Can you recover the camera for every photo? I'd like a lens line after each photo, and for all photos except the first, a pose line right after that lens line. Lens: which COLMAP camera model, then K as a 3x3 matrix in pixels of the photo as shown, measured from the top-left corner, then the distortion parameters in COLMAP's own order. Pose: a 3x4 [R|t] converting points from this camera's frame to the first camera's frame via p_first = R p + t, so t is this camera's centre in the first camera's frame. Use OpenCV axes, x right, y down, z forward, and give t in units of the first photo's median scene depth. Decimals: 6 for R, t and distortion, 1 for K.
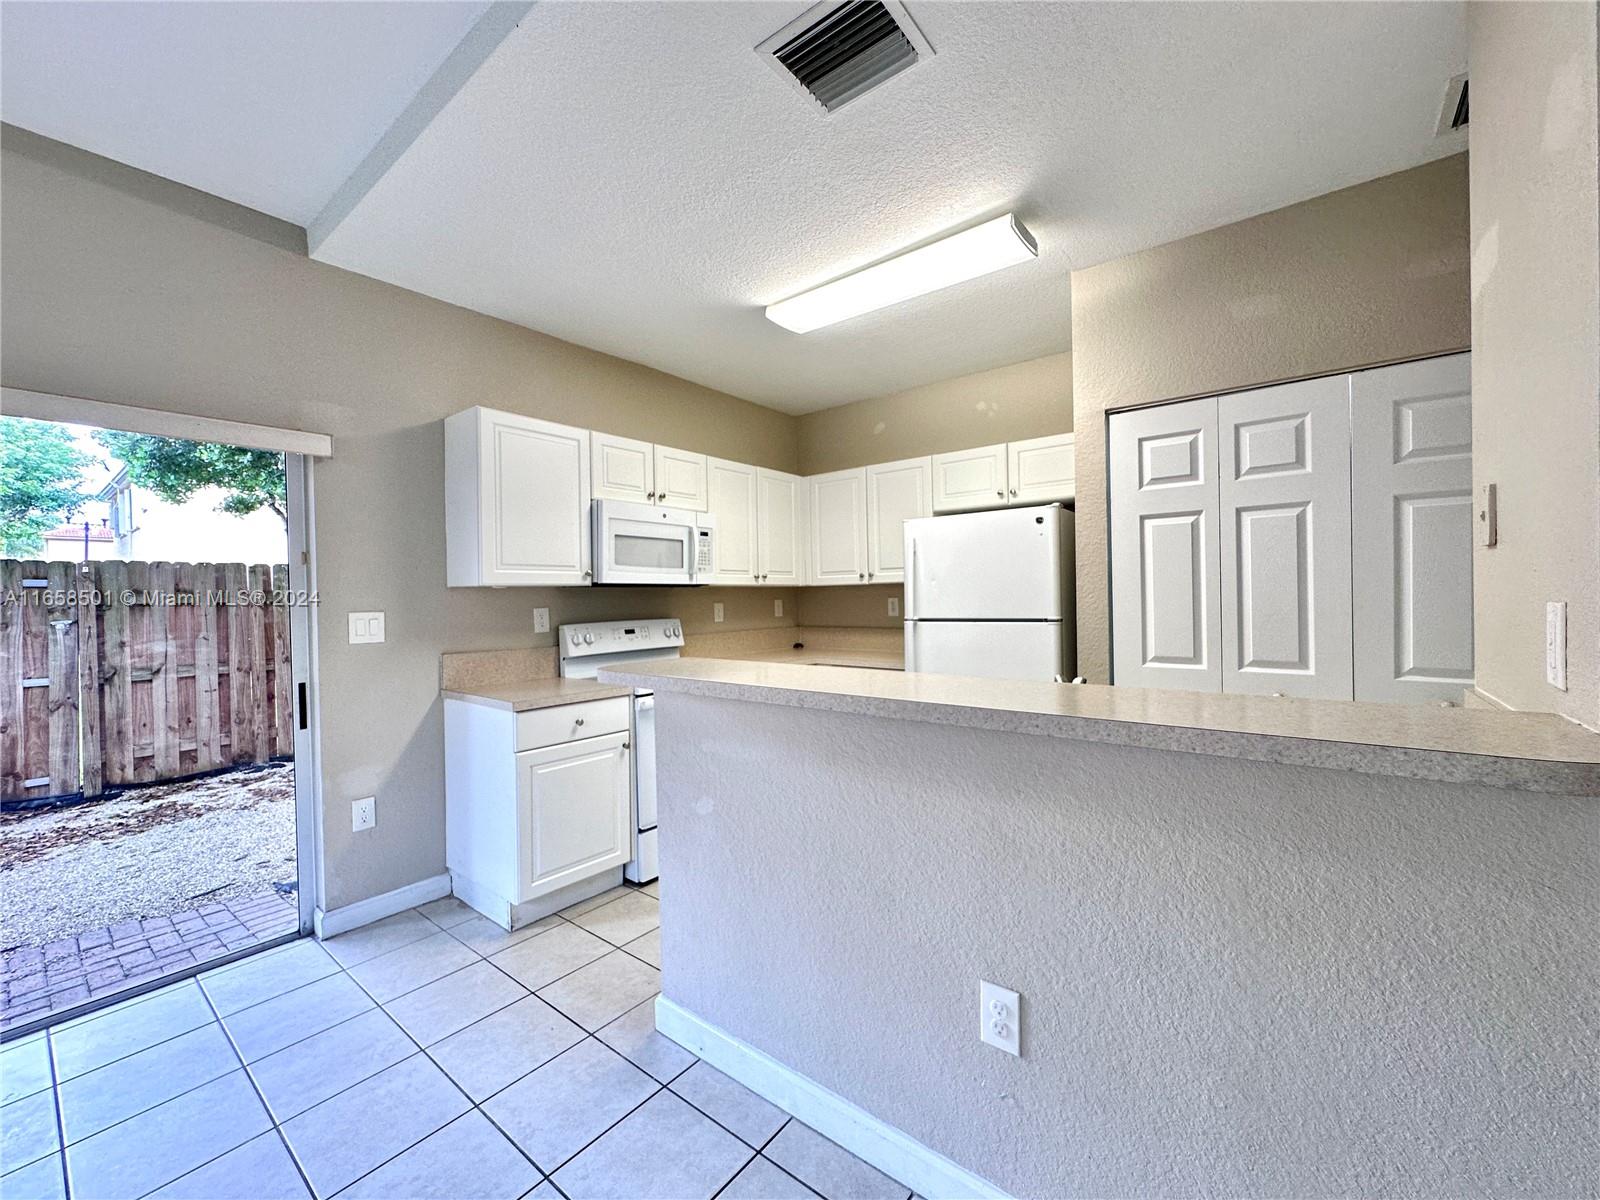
lens RADIAL K [[642.2, 0, 800.0], [0, 642.2, 600.0], [0, 0, 1]] dist [-0.001006, 0.000107]
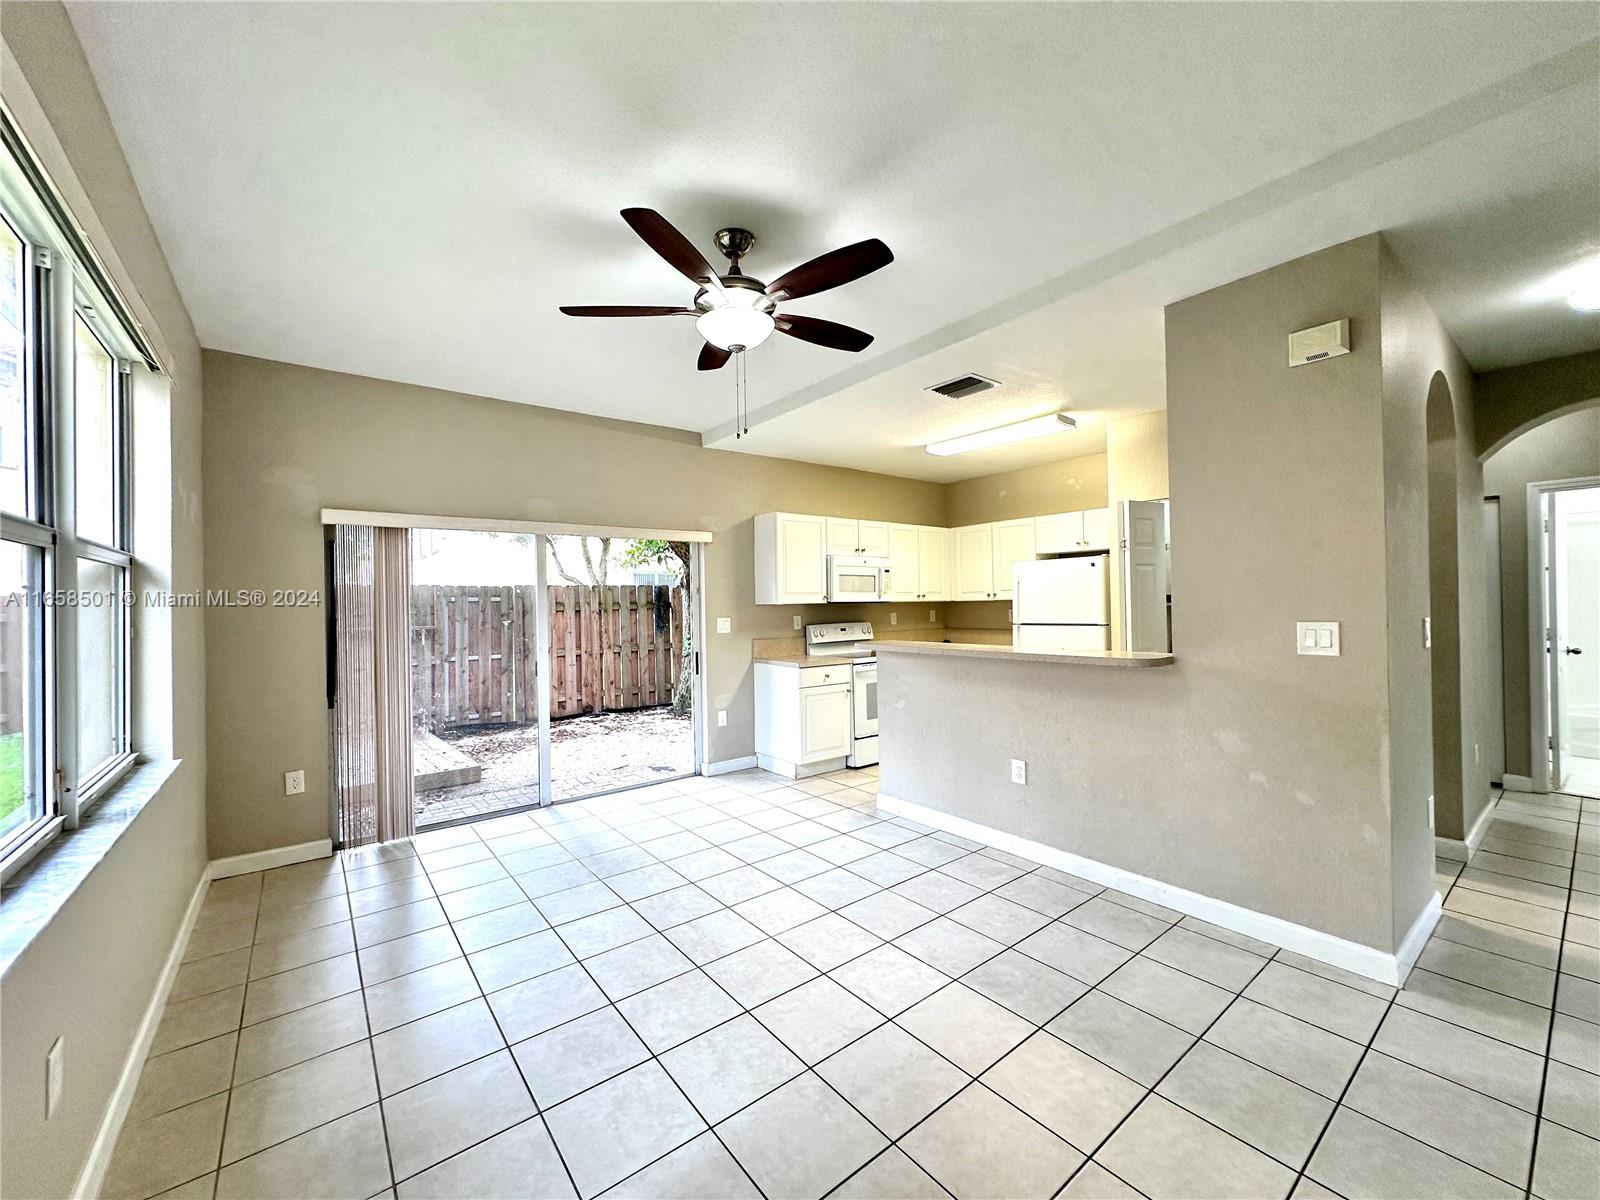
lens RADIAL K [[639.5, 0, 800.9], [0, 639.5, 600.0], [0, 0, 1]] dist [-0.000731, 0.000273]
pose [[0.972580, -0.000465, -0.232570, 0.021191], [-0.001348, 0.999970, -0.007640, -0.018608], [0.232567, 0.007744, 0.972550, -0.778658]]
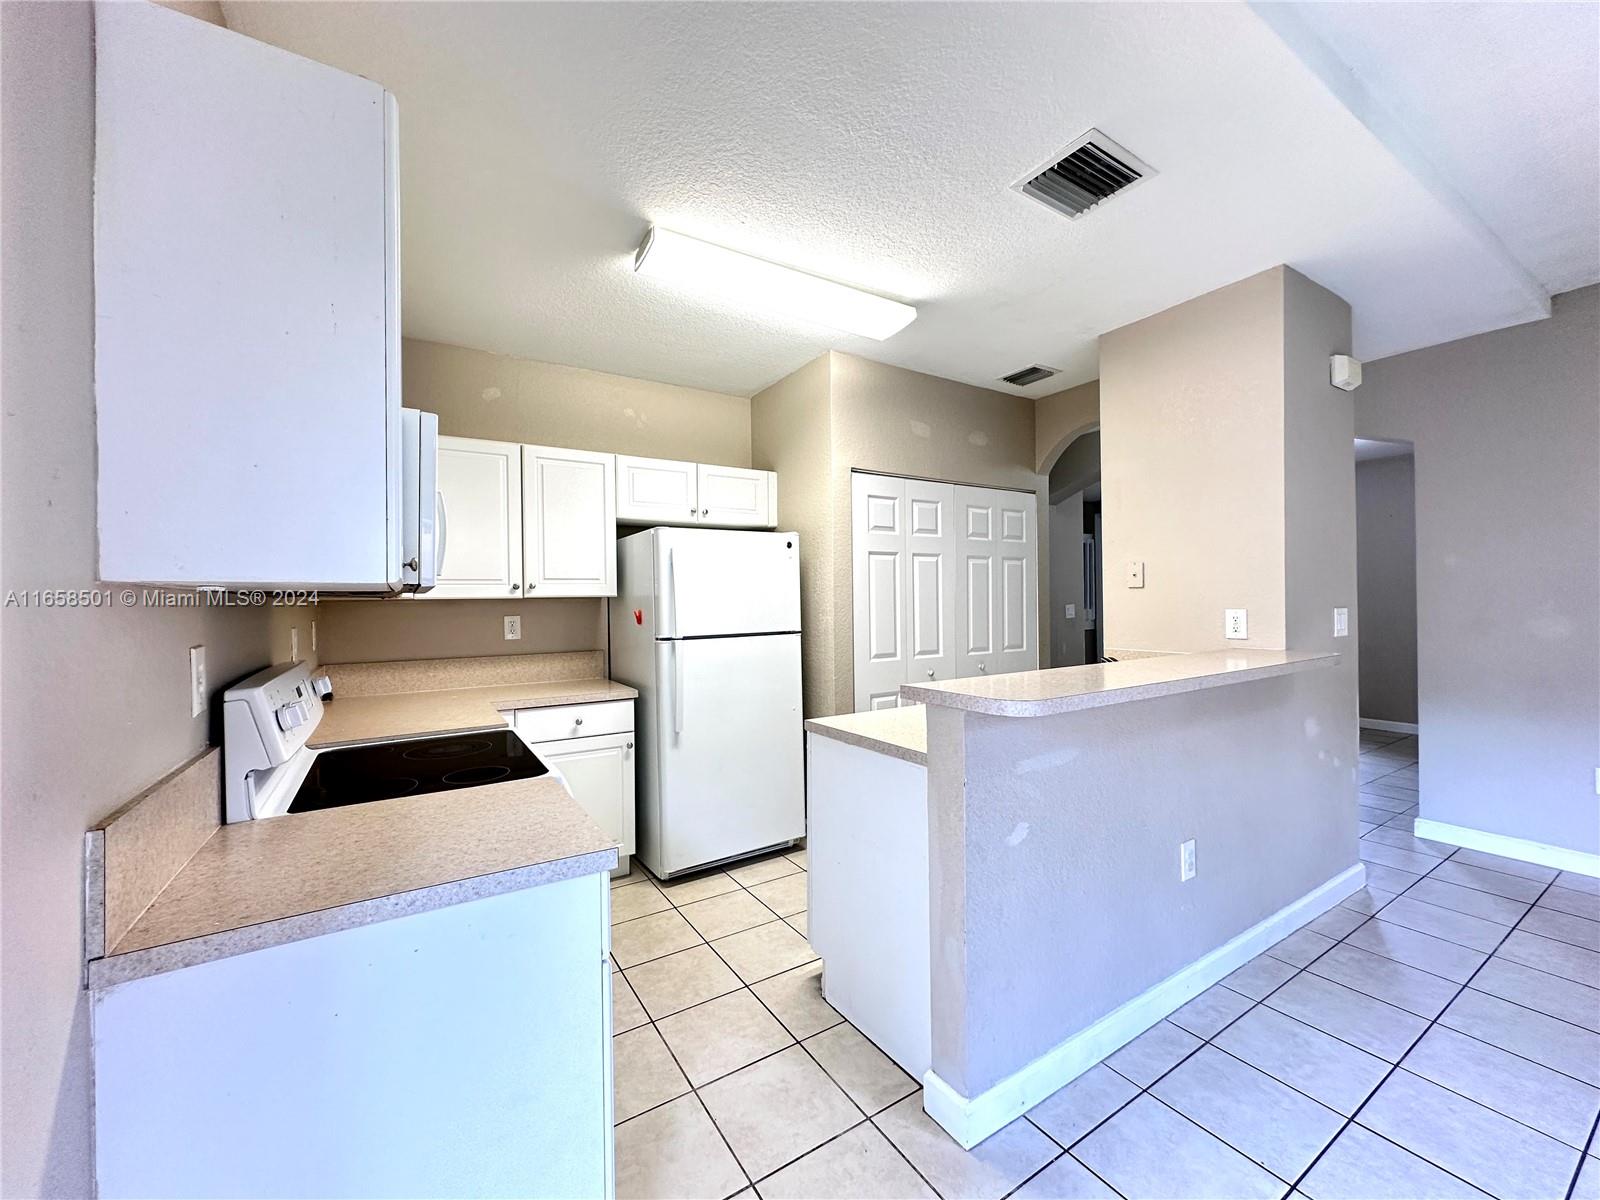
lens RADIAL K [[639.5, 0, 800.9], [0, 639.5, 600.0], [0, 0, 1]] dist [-0.000731, 0.000273]
pose [[0.328757, 0.014687, 0.944300, -0.686482], [0.015213, 0.999667, -0.020845, -0.002082], [-0.944292, 0.021219, 0.328424, 0.598570]]
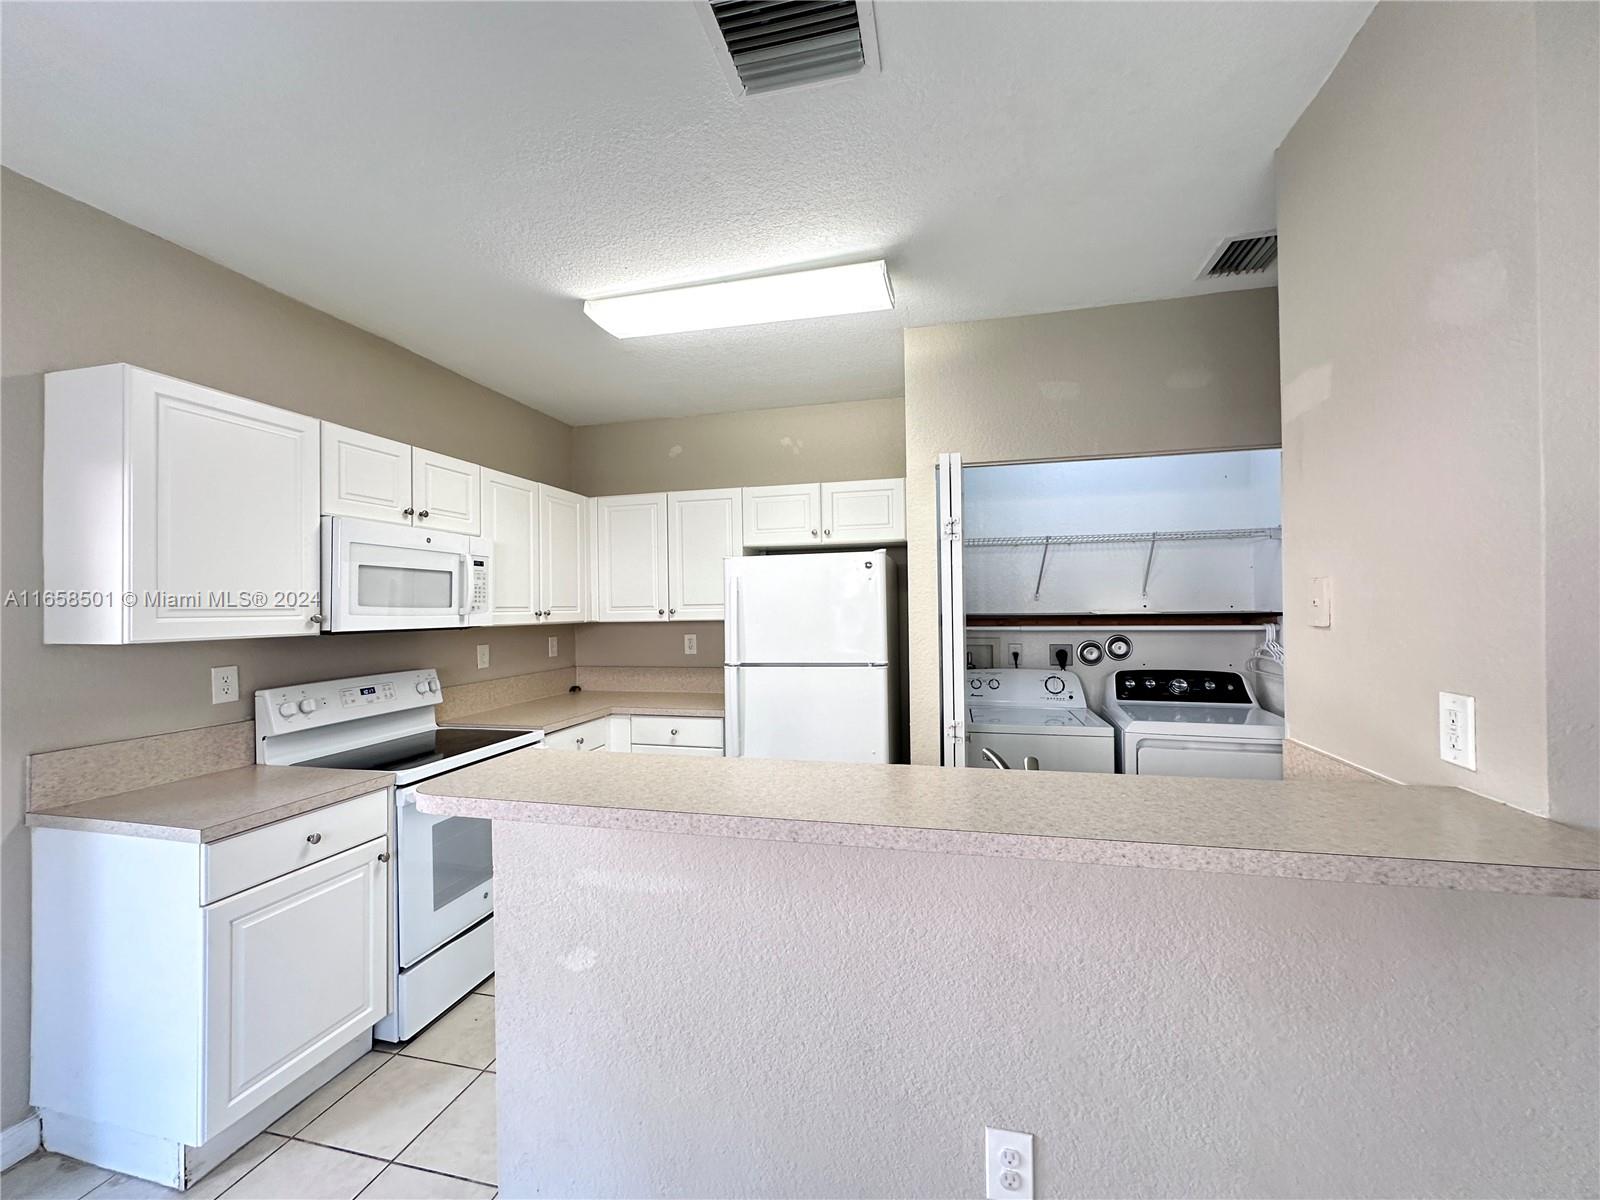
lens RADIAL K [[639.5, 0, 800.9], [0, 639.5, 600.0], [0, 0, 1]] dist [-0.000731, 0.000273]
pose [[0.909286, 0.008719, 0.416081, -0.137878], [0.000923, 0.999736, -0.022965, -0.046234], [-0.416171, 0.021266, 0.909038, 0.131119]]
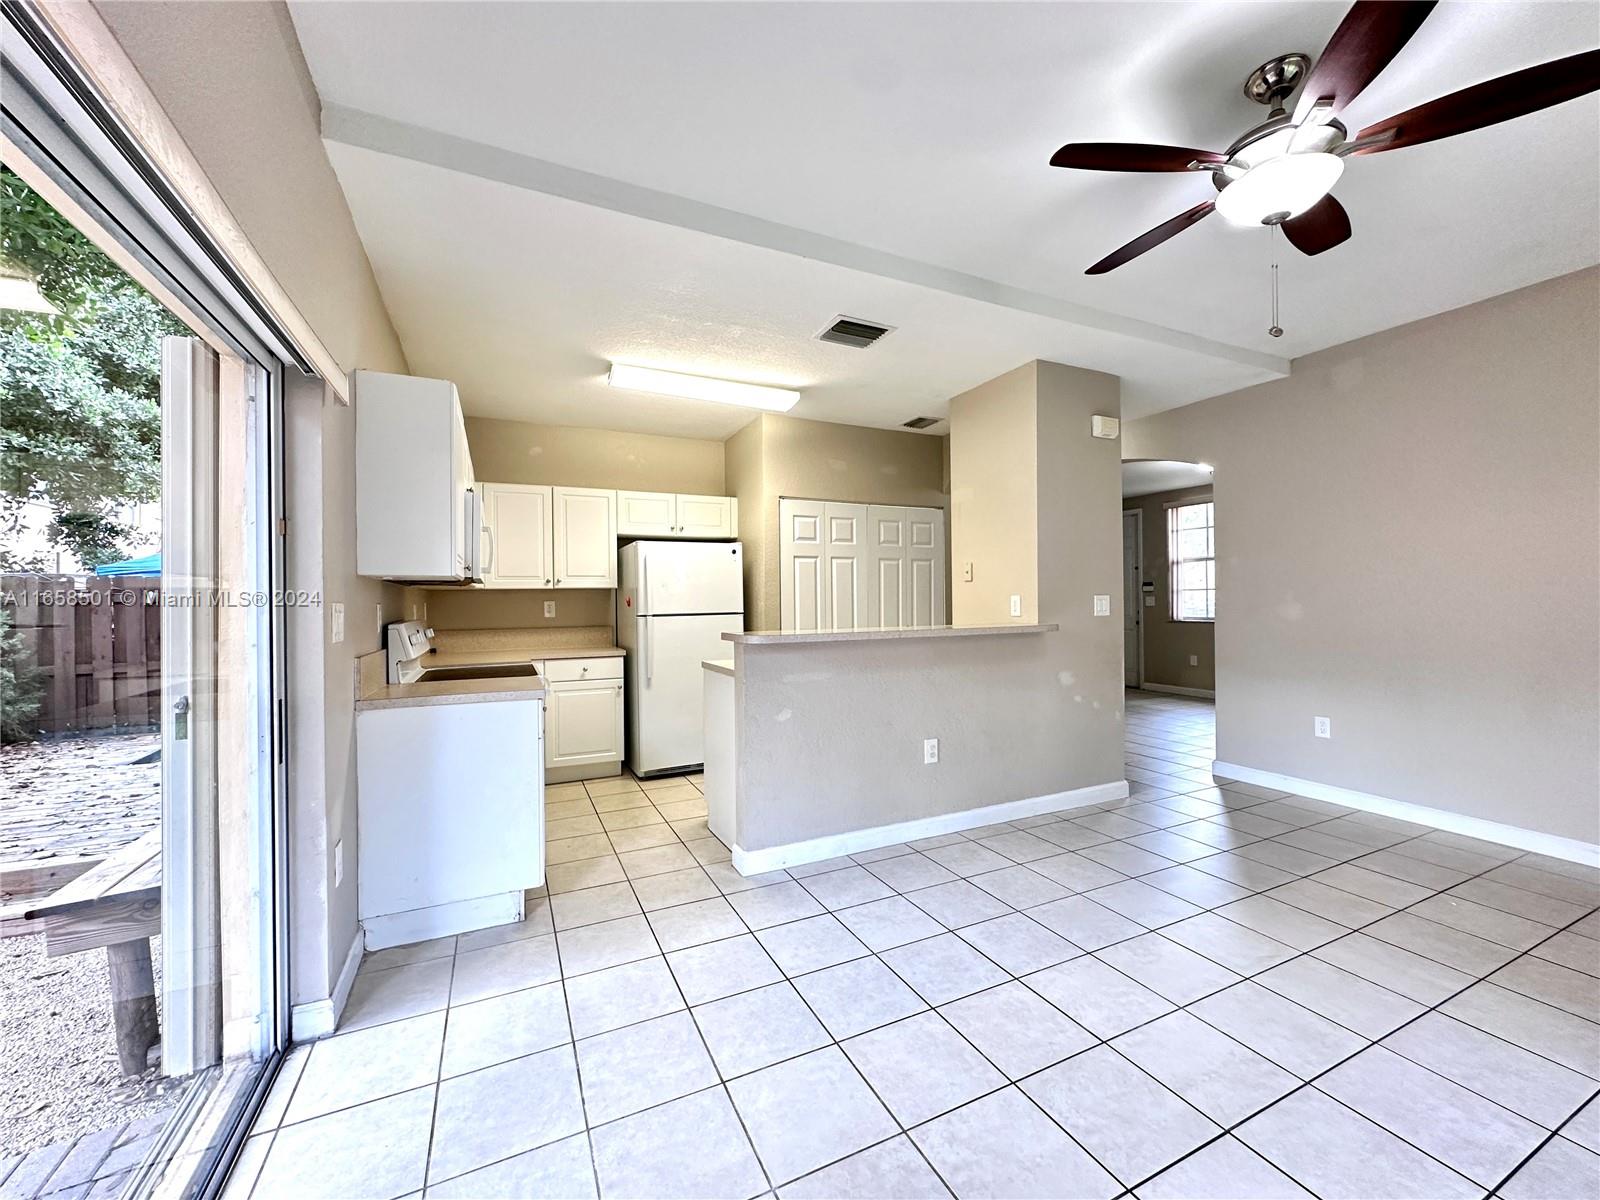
lens RADIAL K [[639.5, 0, 800.9], [0, 639.5, 600.0], [0, 0, 1]] dist [-0.000731, 0.000273]
pose [[0.439427, 0.013513, 0.898177, -0.992995], [0.010512, 0.999741, -0.020184, 0.032098], [-0.898217, 0.018311, 0.439171, 0.134521]]
